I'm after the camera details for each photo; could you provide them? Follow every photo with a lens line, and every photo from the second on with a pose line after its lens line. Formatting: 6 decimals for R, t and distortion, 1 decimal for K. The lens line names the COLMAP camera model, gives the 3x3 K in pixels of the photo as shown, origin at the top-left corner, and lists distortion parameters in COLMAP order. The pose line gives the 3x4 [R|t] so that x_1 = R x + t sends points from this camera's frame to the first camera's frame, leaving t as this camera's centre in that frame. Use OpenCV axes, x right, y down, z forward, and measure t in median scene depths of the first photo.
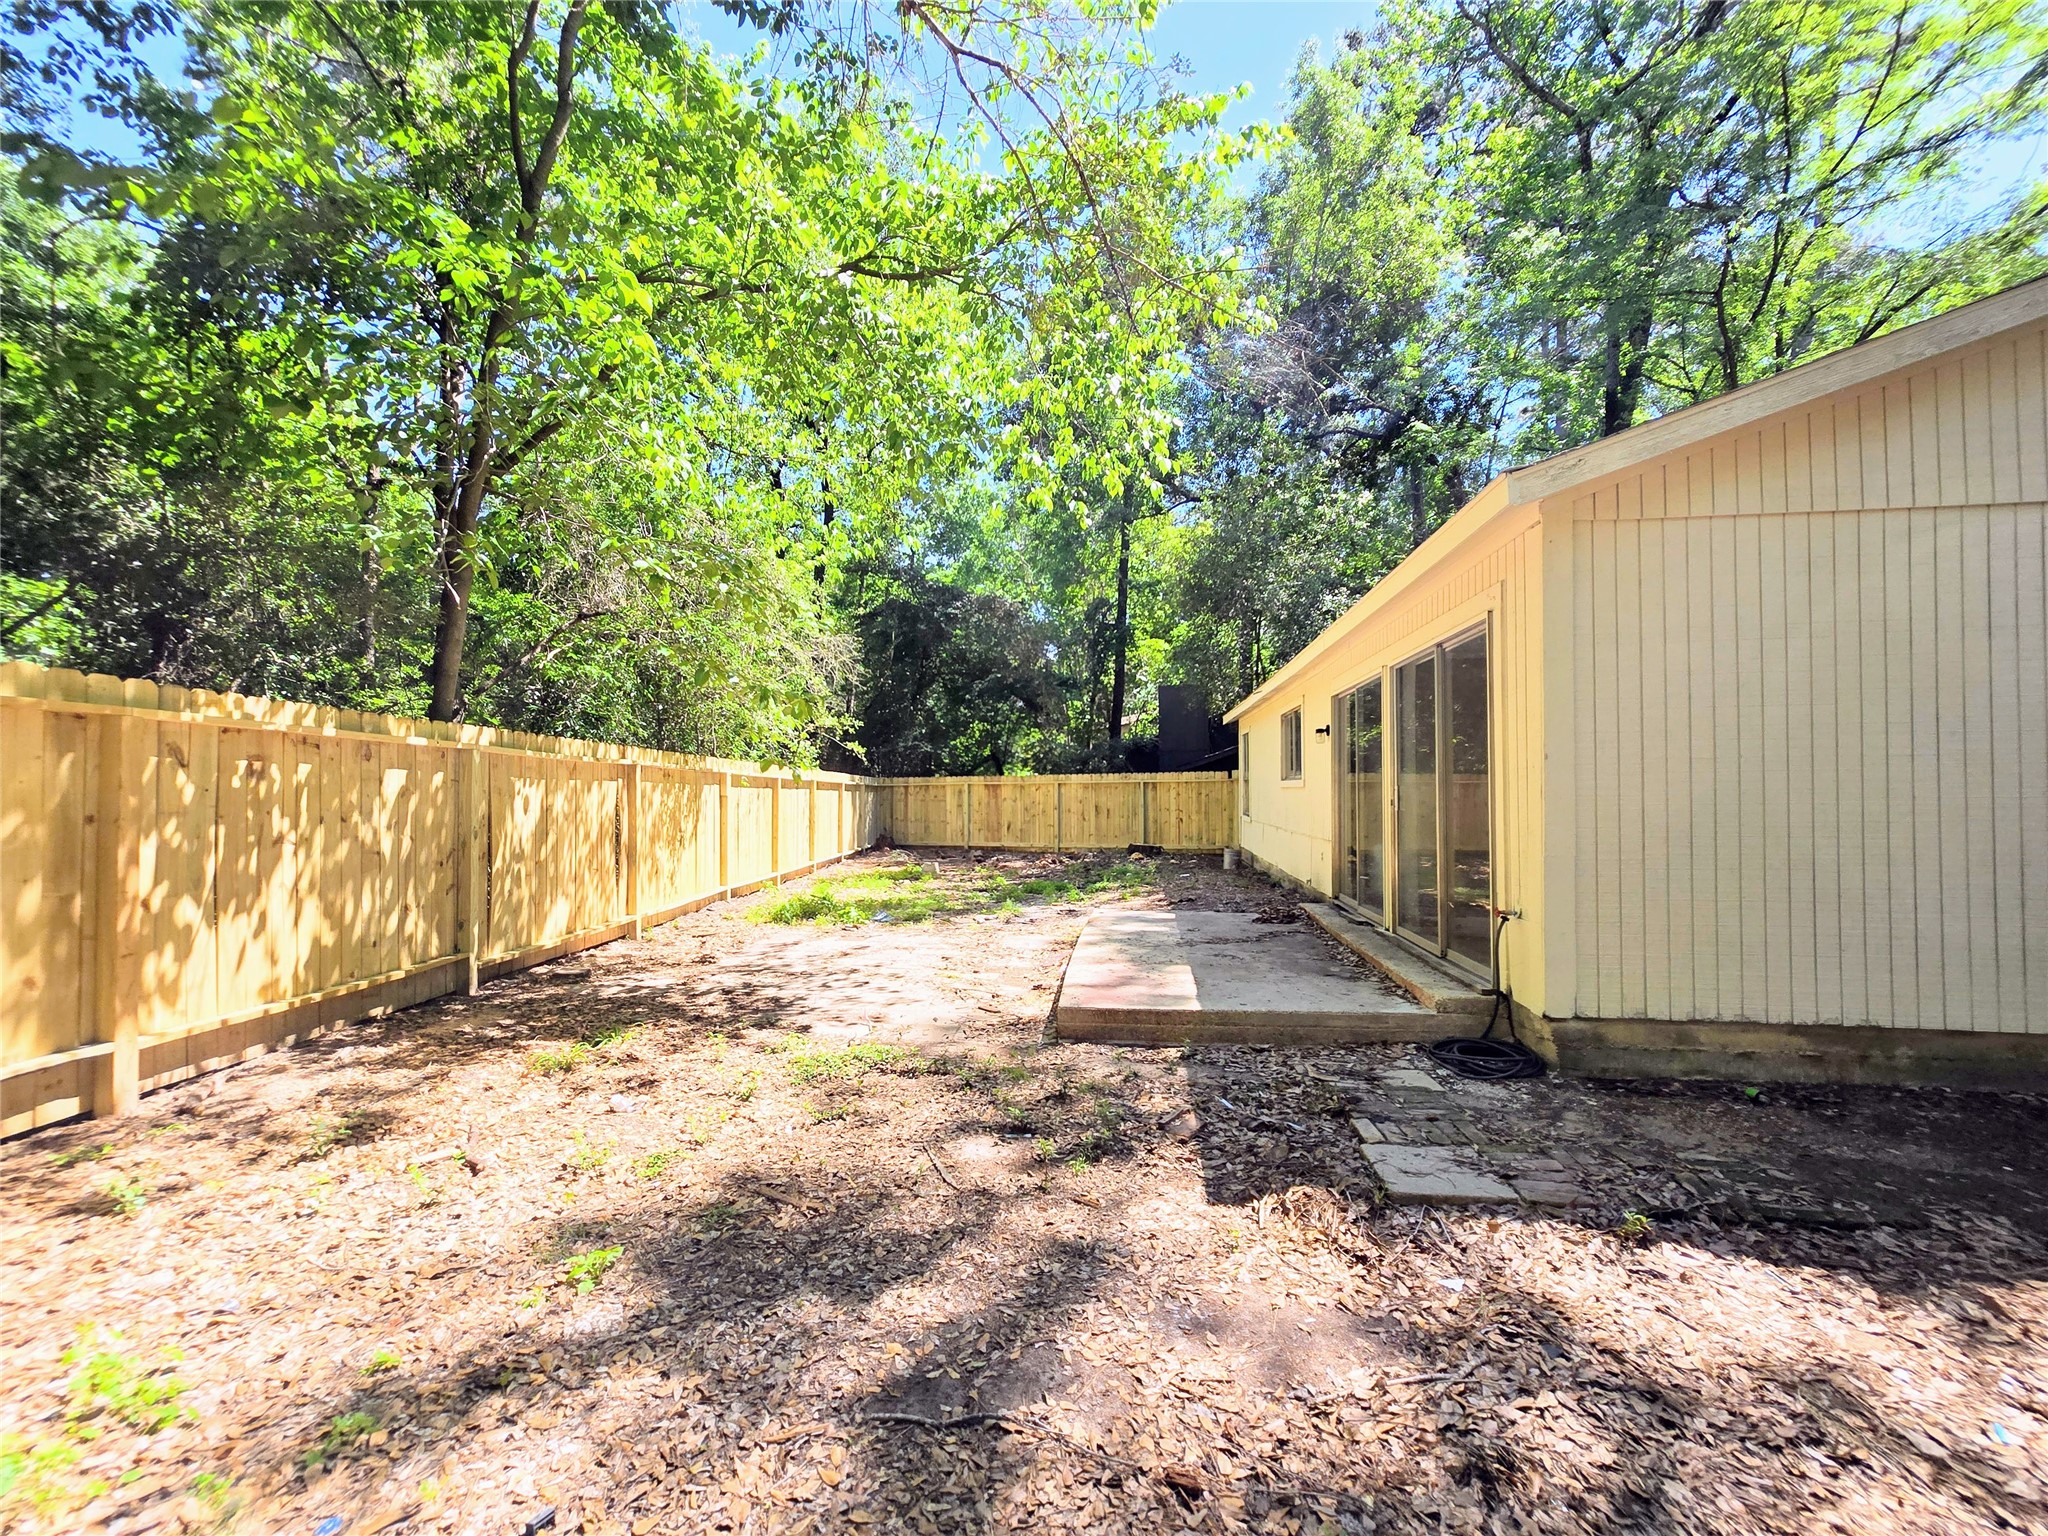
lens RADIAL K [[844.4, 0, 1024.0], [0, 844.4, 768.0], [0, 0, 1]] dist [0.002375, 0.000851]
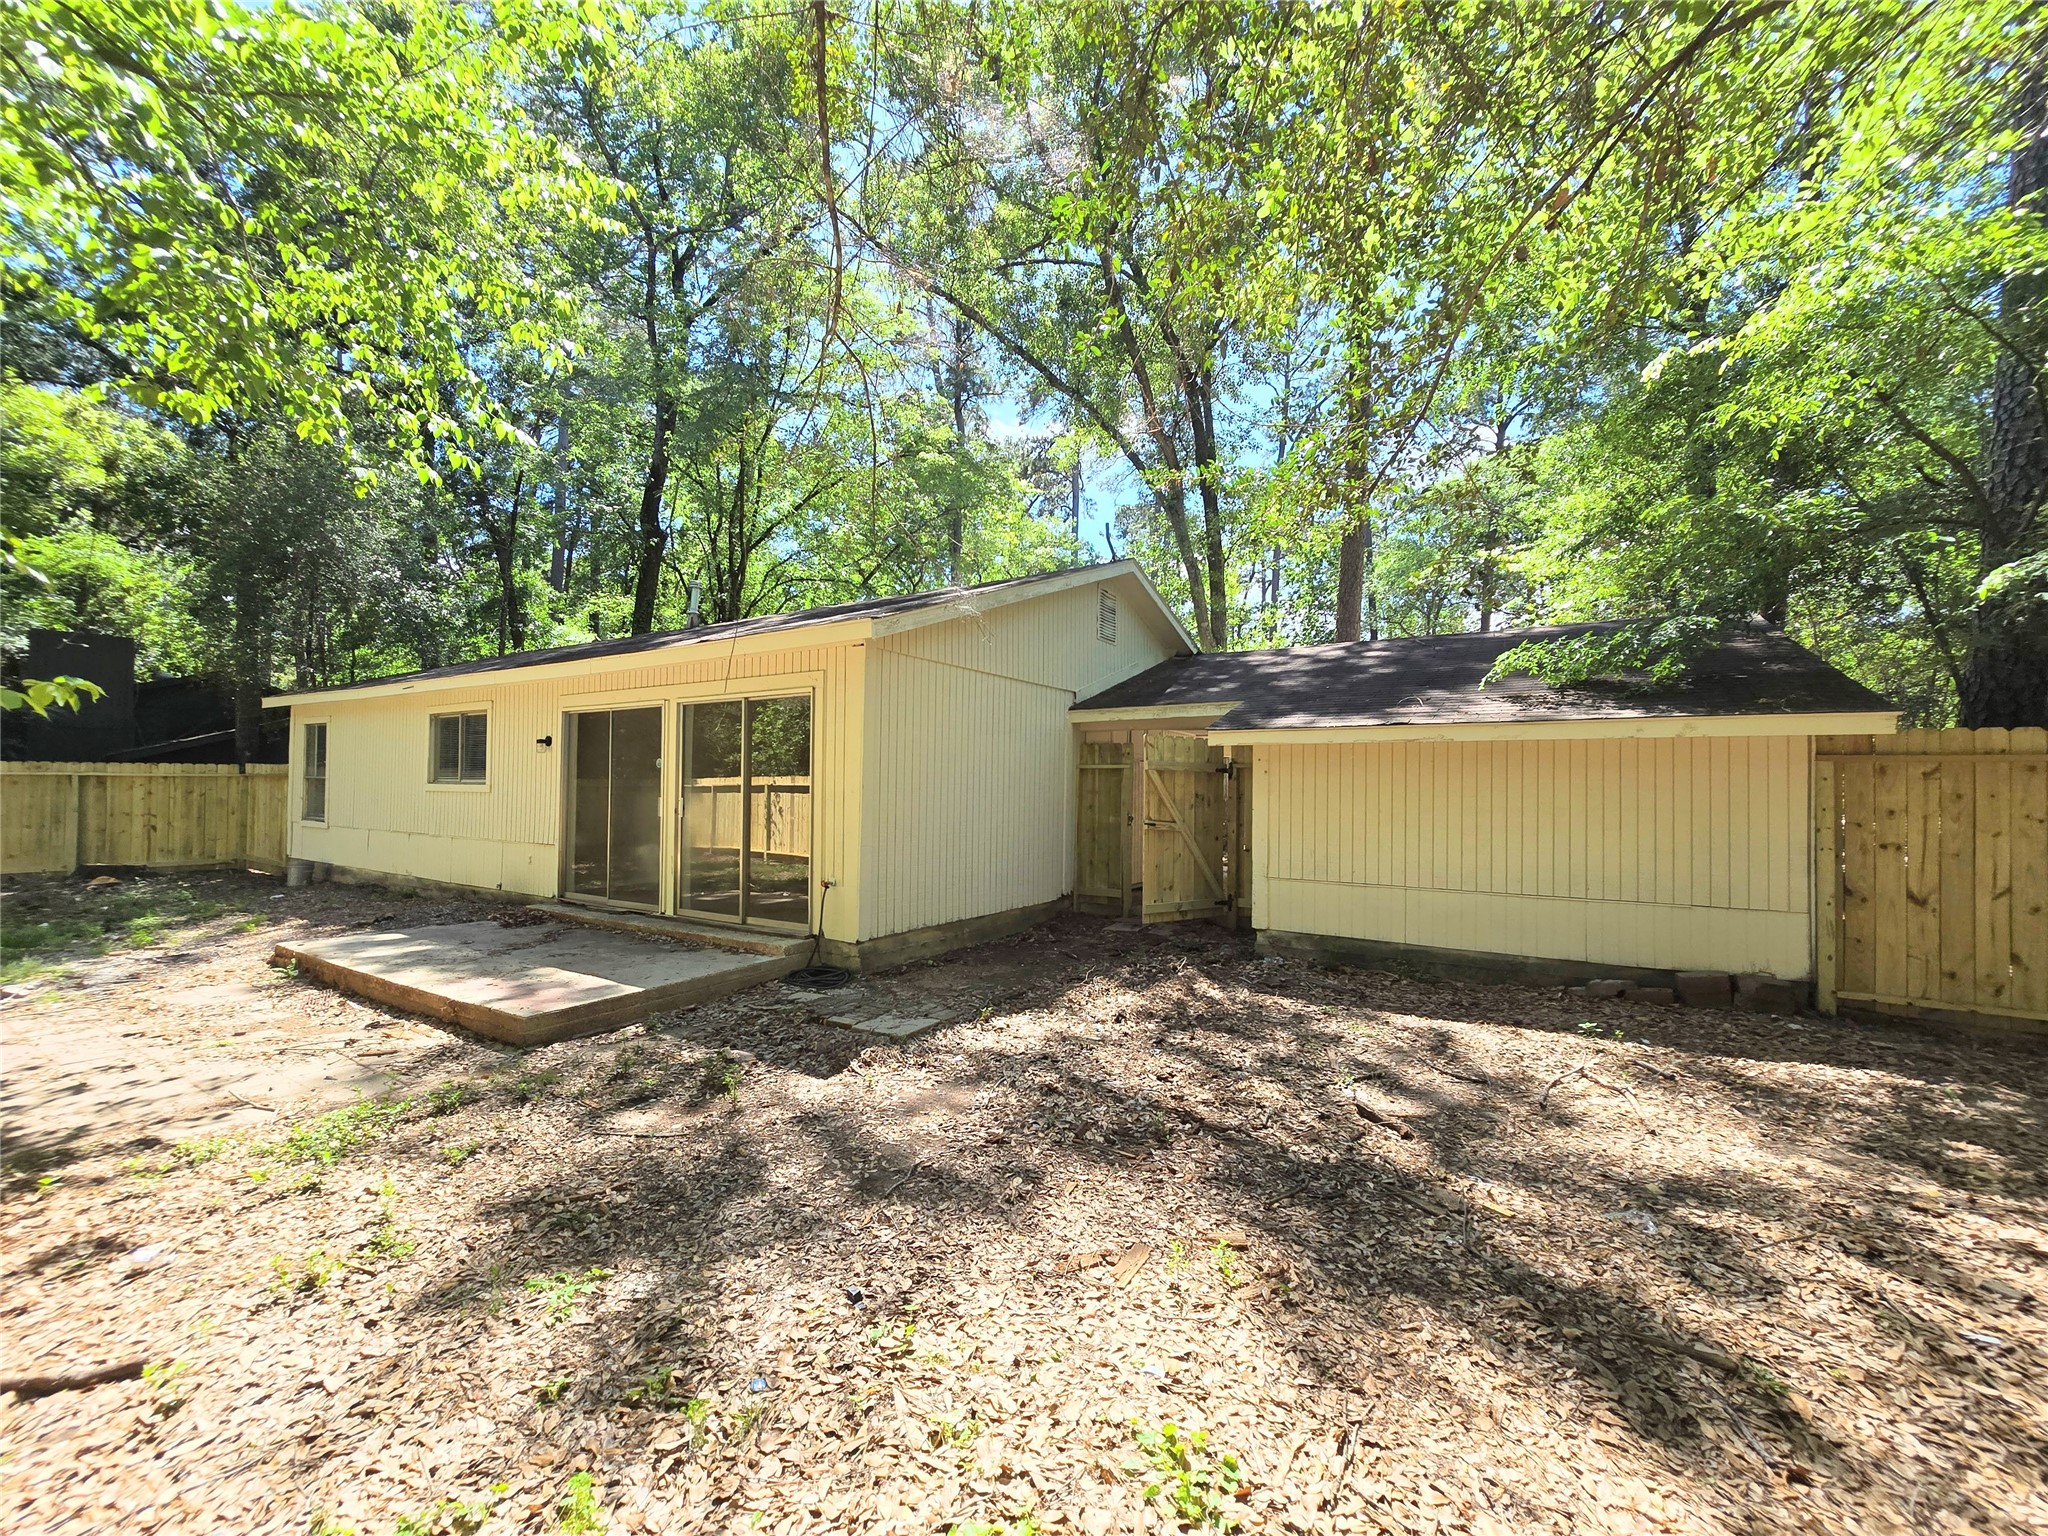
lens RADIAL K [[844.4, 0, 1024.0], [0, 844.4, 768.0], [0, 0, 1]] dist [0.002375, 0.000851]
pose [[0.410177, 0.030207, 0.911505, -0.821994], [-0.036861, 0.999184, -0.016525, -0.034538], [-0.911261, -0.026820, 0.410956, 0.030728]]
